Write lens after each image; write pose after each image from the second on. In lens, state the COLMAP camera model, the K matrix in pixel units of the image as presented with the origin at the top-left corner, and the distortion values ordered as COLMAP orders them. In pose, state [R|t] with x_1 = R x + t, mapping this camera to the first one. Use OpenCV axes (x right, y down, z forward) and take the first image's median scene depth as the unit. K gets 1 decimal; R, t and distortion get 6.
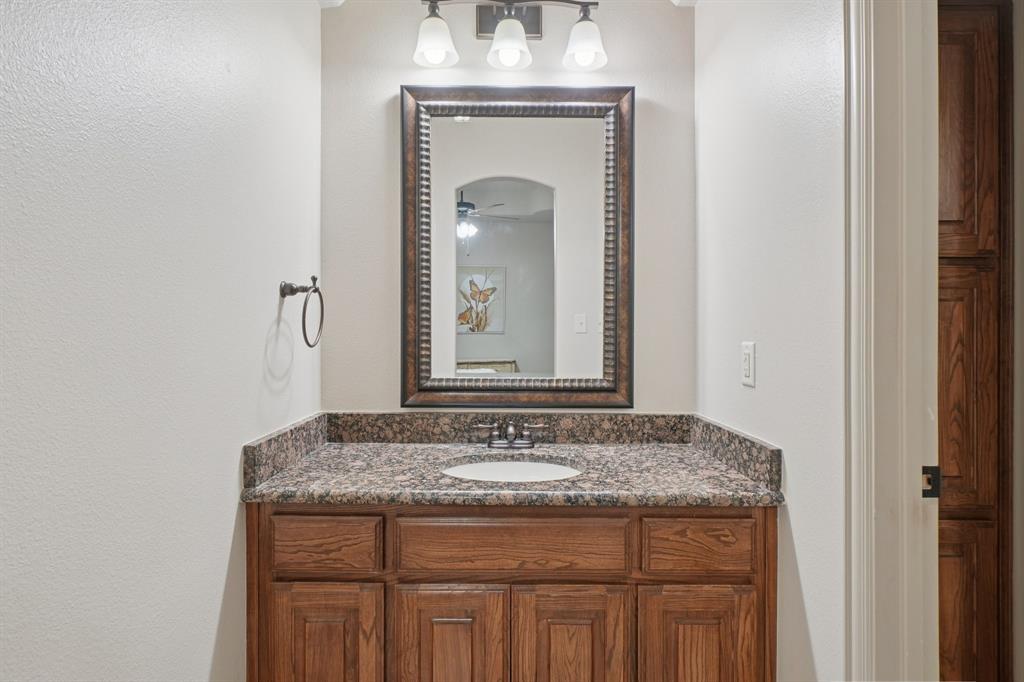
lens RADIAL K [[548.2, 0, 509.9], [0, 548.2, 323.9], [0, 0, 1]] dist [-0.003739, -0.000099]
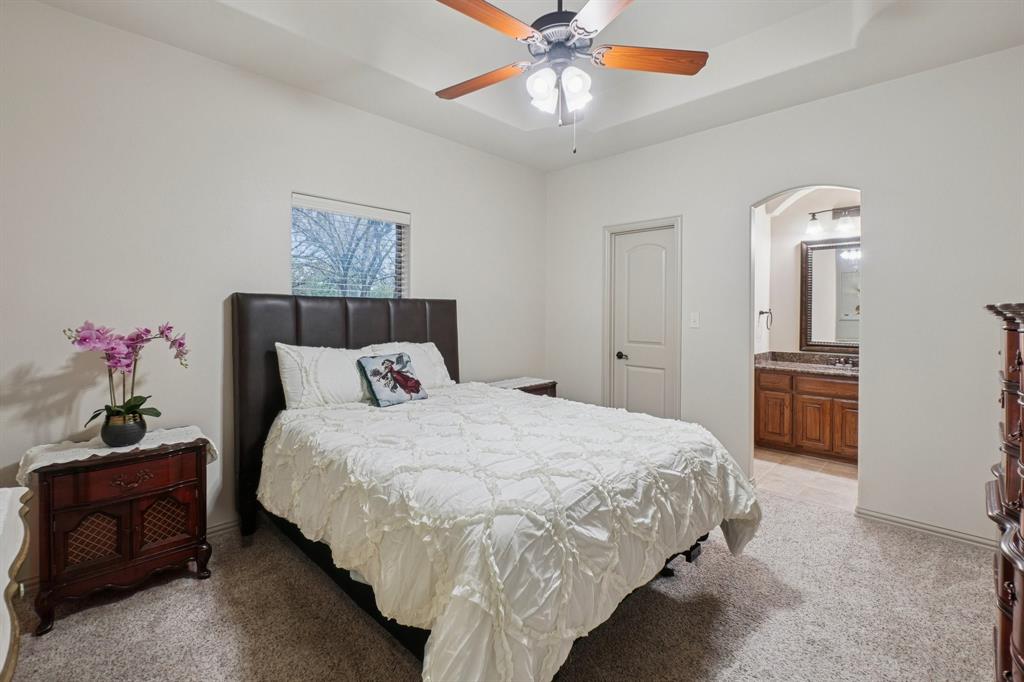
lens RADIAL K [[465.2, 0, 508.6], [0, 465.2, 315.8], [0, 0, 1]] dist [0.002104, -0.000161]
pose [[0.710012, 0.010064, -0.704117, 0.465045], [-0.003199, 0.999934, 0.011066, -0.060701], [0.704182, -0.005605, 0.709998, -1.934900]]
